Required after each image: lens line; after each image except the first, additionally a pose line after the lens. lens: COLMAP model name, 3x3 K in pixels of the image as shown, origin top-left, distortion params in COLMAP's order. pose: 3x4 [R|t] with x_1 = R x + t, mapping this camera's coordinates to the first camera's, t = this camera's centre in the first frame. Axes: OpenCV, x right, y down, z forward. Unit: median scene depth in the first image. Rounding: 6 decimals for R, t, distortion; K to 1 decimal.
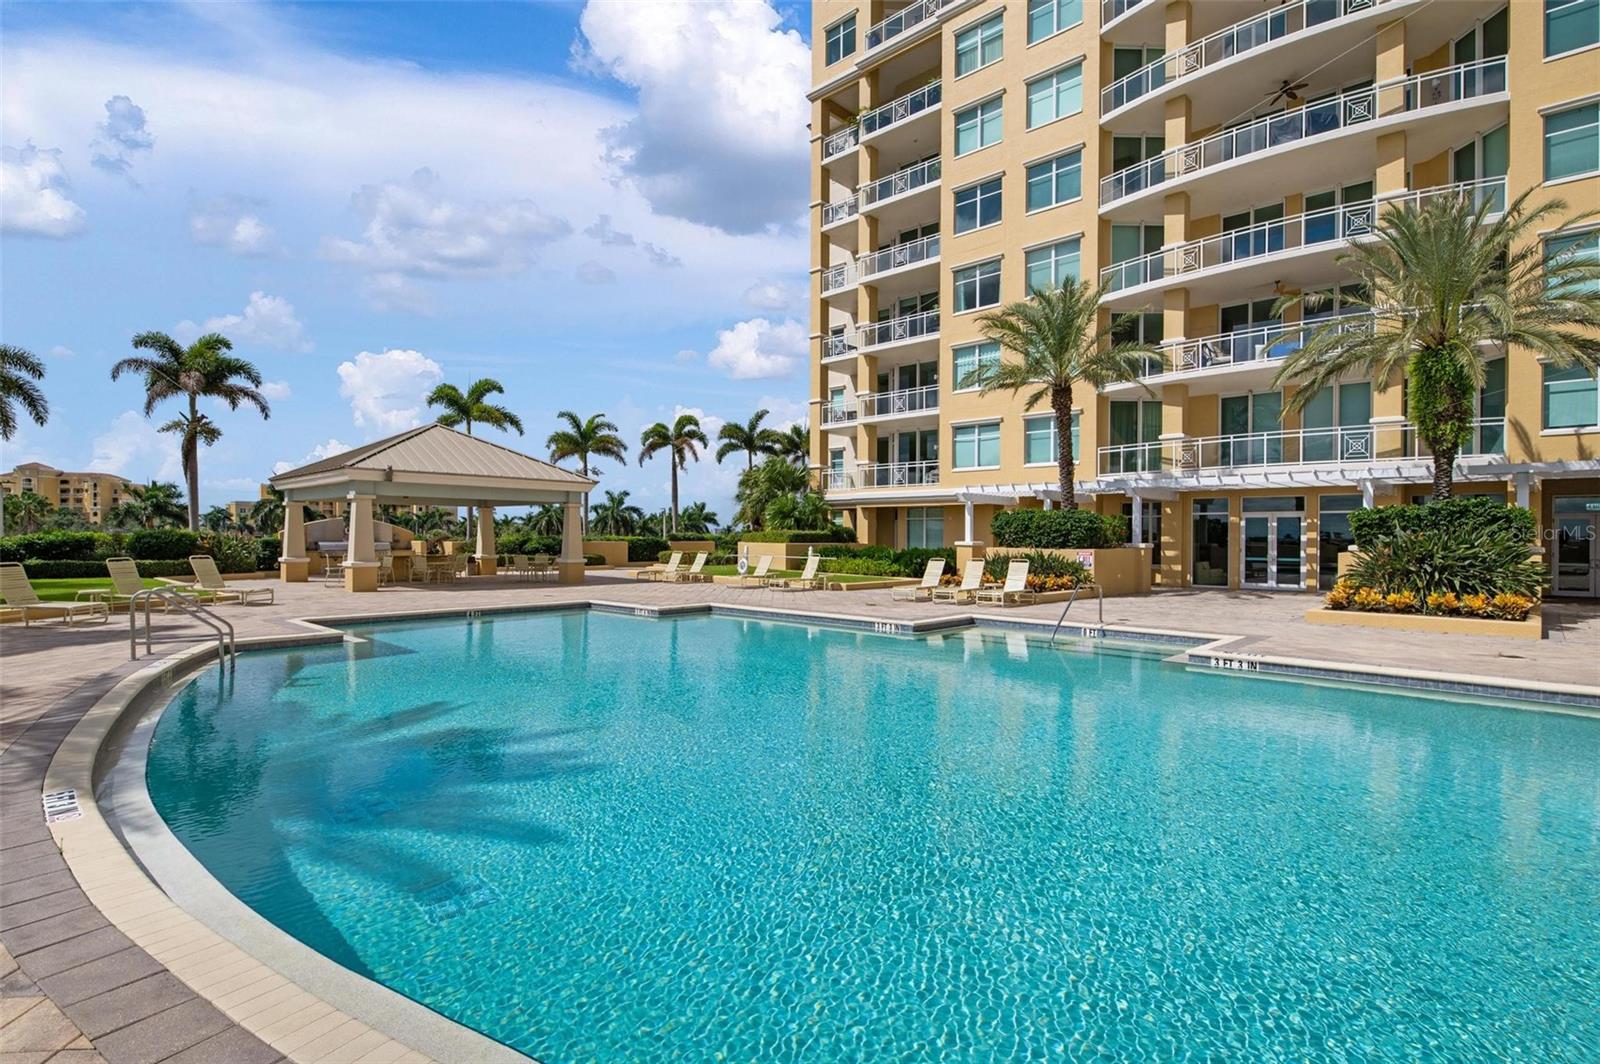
lens RADIAL K [[793.5, 0, 763.3], [0, 793.5, 530.8], [0, 0, 1]] dist [0.027114, -0.013847]
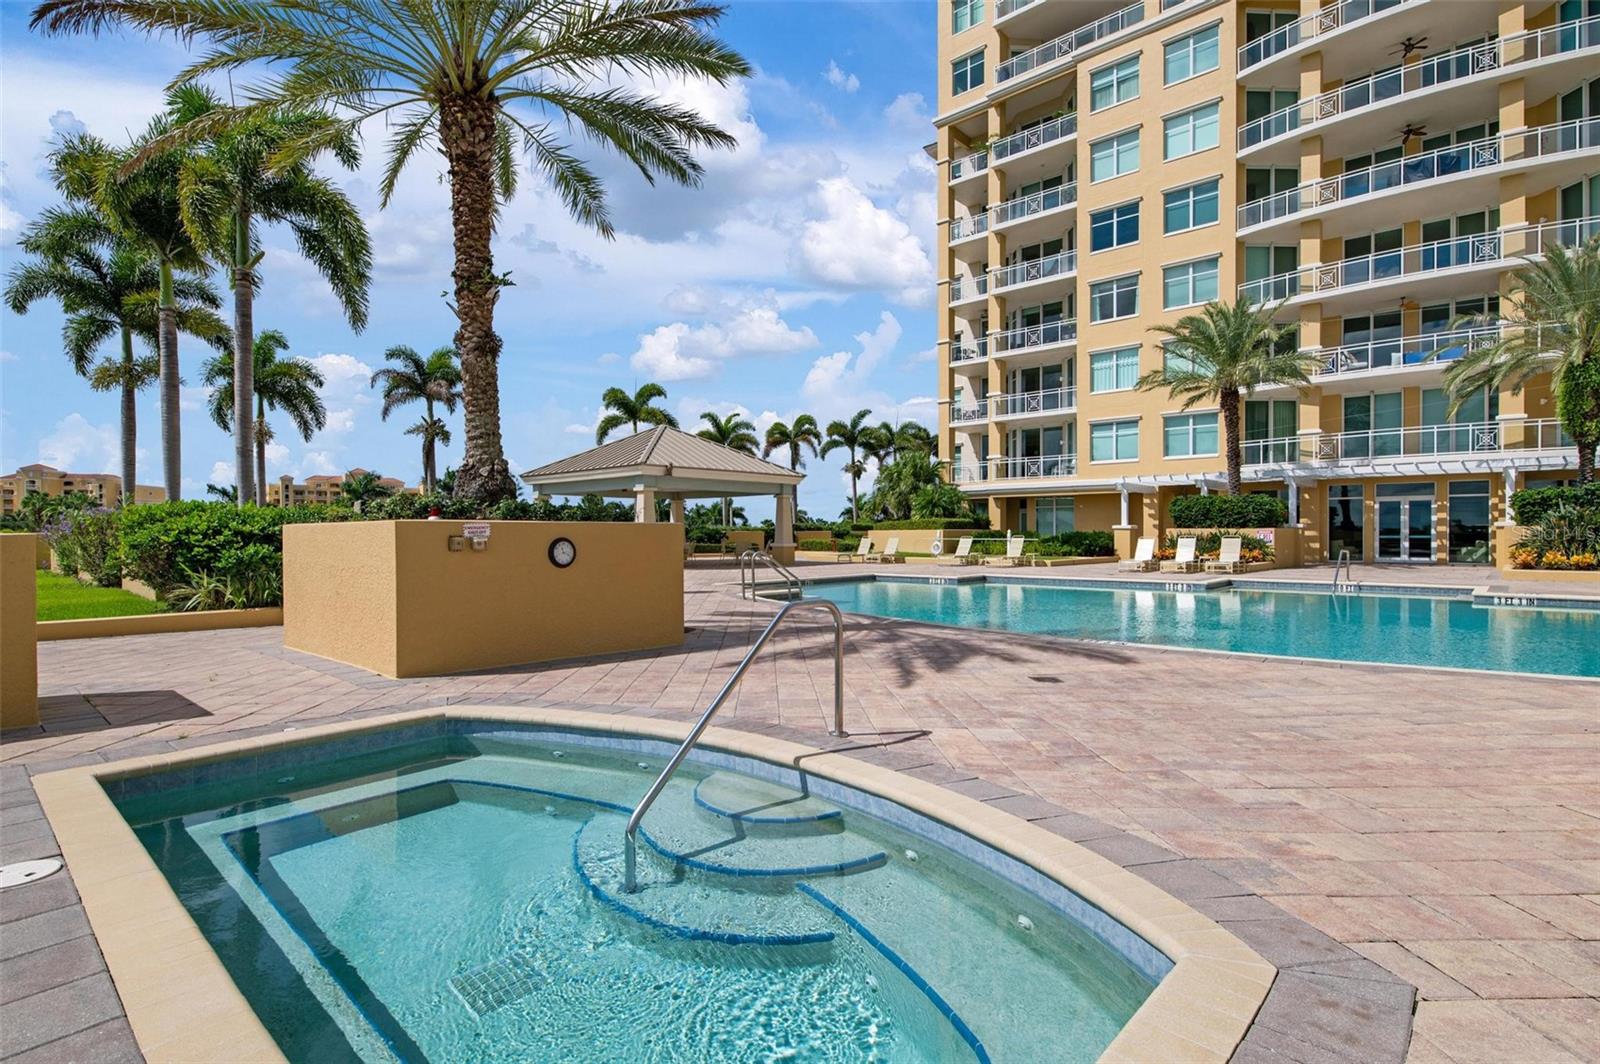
lens RADIAL K [[779.3, 0, 800.0], [0, 779.3, 532.0], [0, 0, 1]] dist [0.022522, -0.011526]
pose [[0.999756, -0.009275, 0.020058, -0.217420], [0.009107, 0.999923, 0.008486, 0.008829], [-0.020135, -0.008301, 0.999763, -0.105309]]
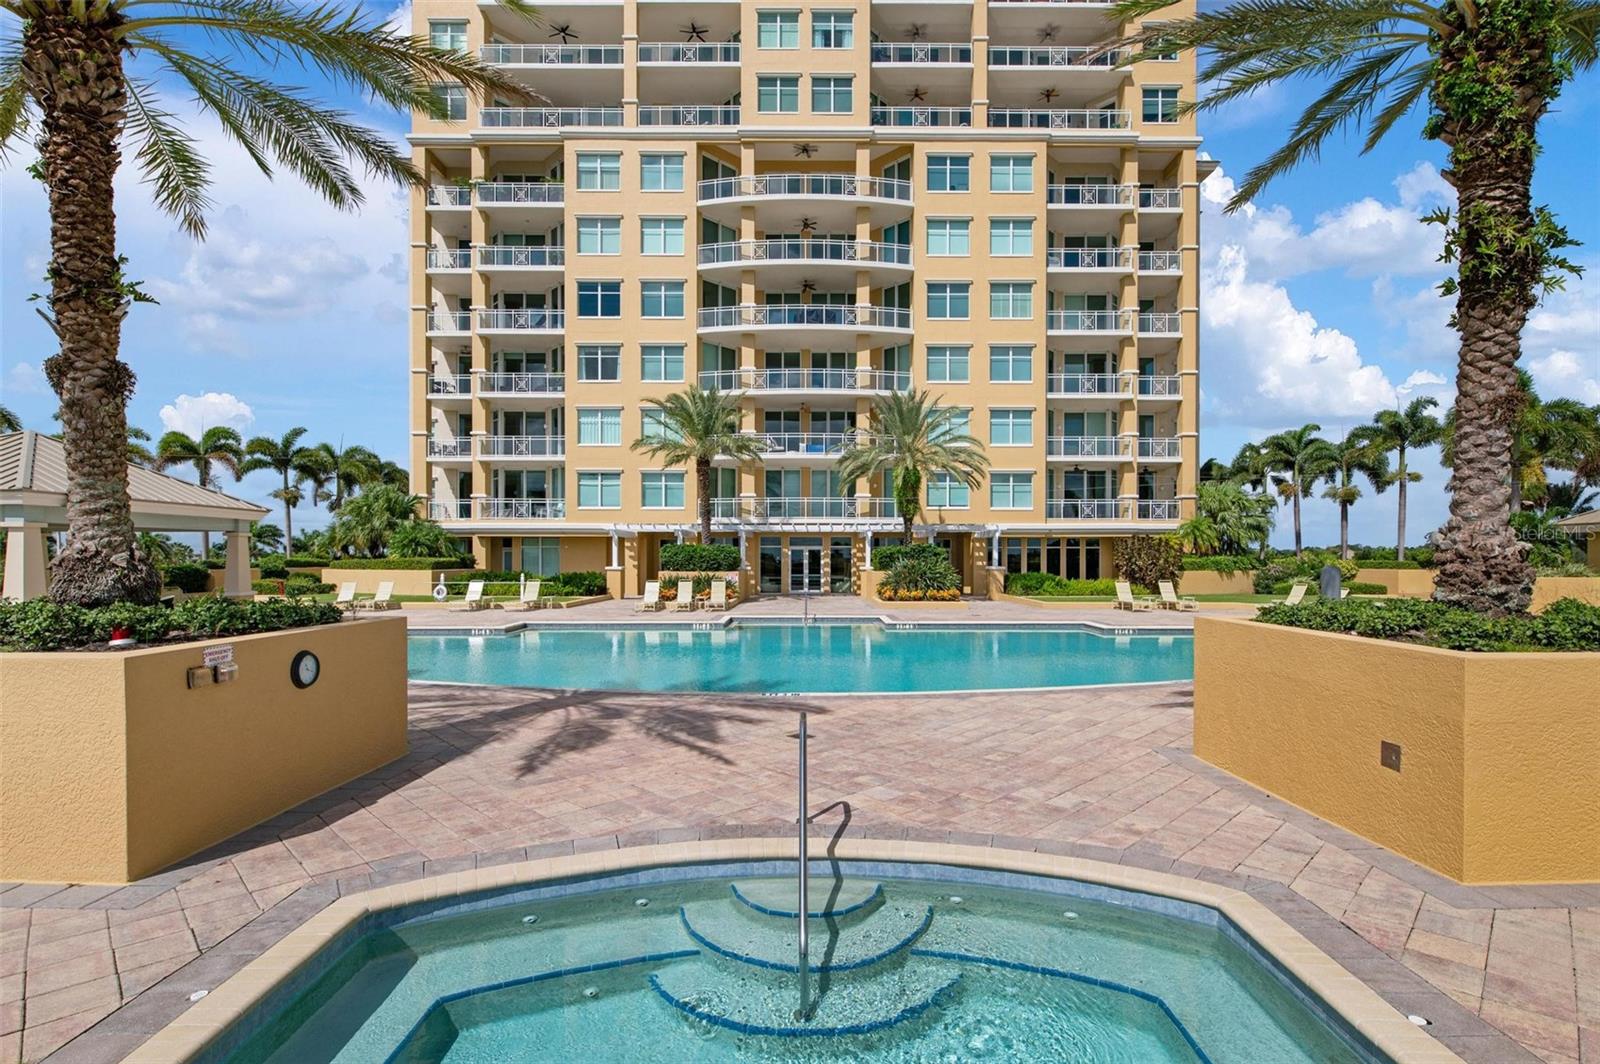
lens RADIAL K [[737.4, 0, 804.8], [0, 737.4, 556.8], [0, 0, 1]] dist [0.013977, -0.009028]
pose [[0.734660, -0.005555, 0.678412, -0.310826], [0.000541, 0.999971, 0.007602, -0.010854], [-0.678435, -0.005218, 0.734642, -0.083770]]
